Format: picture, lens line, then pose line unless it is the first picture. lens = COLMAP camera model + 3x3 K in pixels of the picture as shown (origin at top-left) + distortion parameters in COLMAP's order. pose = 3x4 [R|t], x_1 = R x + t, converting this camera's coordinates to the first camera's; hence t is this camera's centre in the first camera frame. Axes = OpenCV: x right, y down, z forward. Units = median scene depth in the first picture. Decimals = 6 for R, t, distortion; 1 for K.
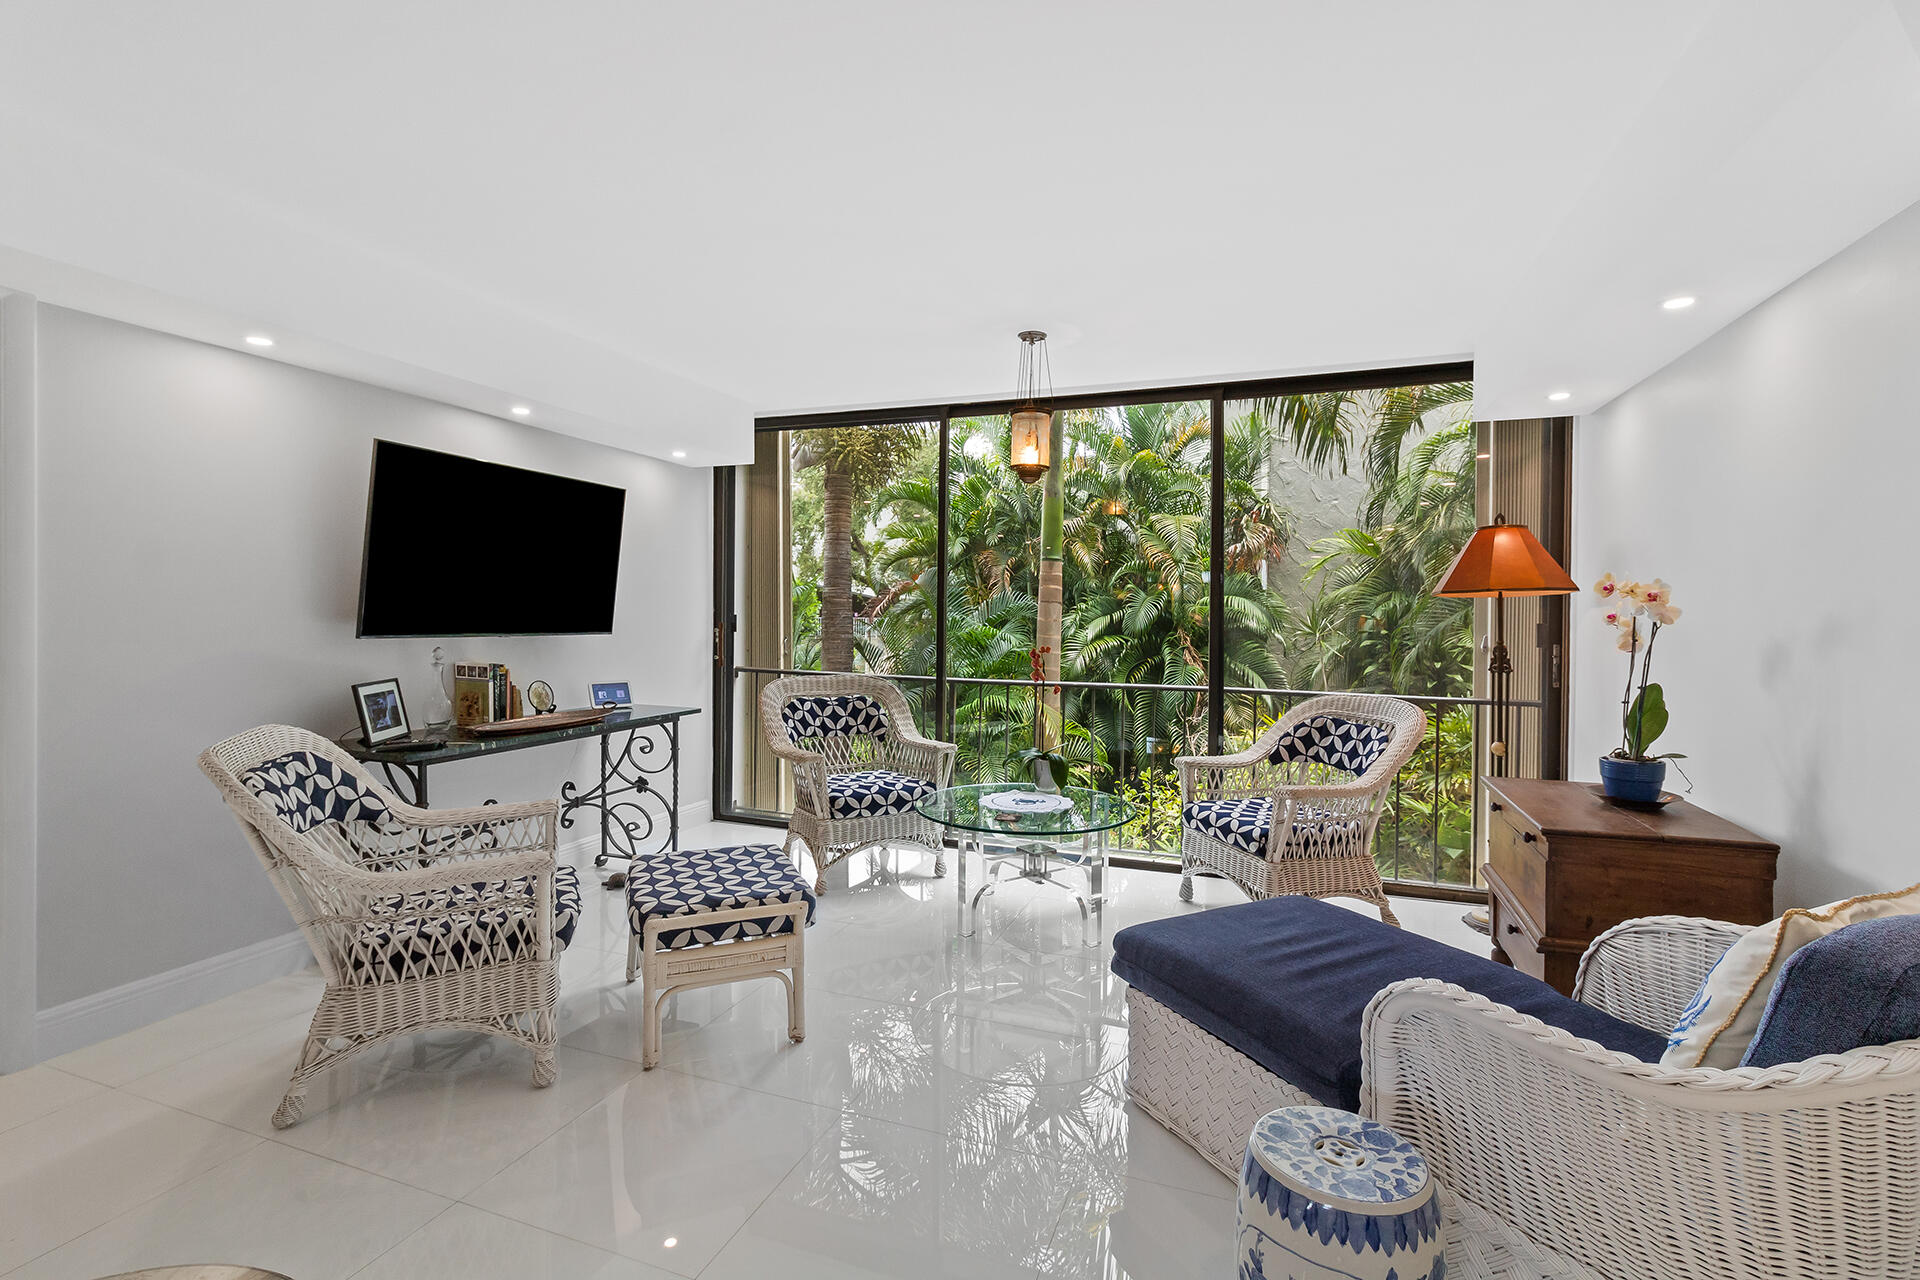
lens RADIAL K [[879.2, 0, 958.6], [0, 879.2, 633.9], [0, 0, 1]] dist [-0.002715, 0.001293]
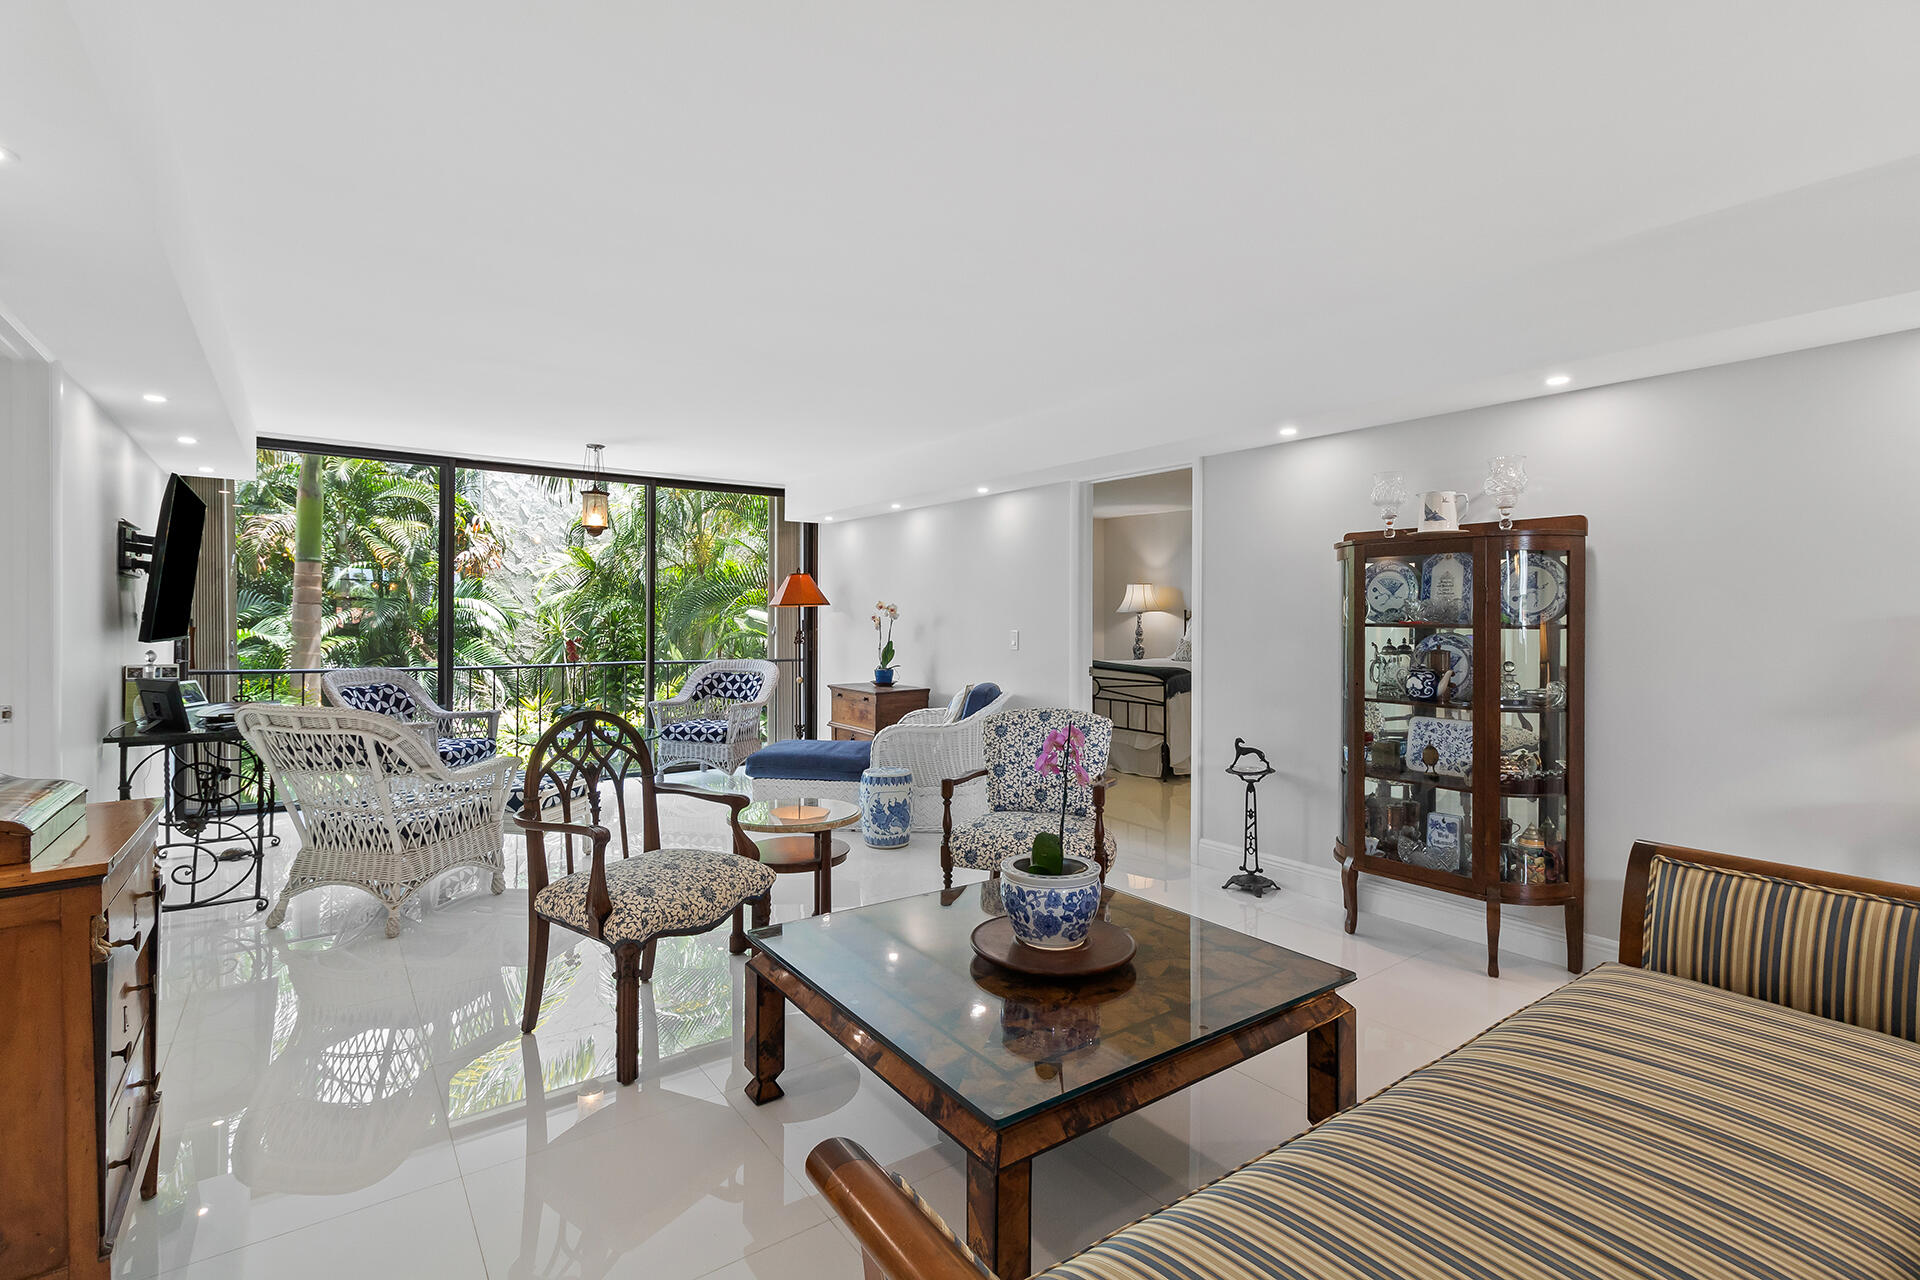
lens RADIAL K [[879.2, 0, 960.7], [0, 879.2, 620.3], [0, 0, 1]] dist [-0.002715, 0.001293]
pose [[0.552974, -0.010584, 0.833131, -0.828955], [0.021175, 0.999775, -0.001353, -0.000474], [-0.832929, 0.018390, 0.553074, -0.429244]]
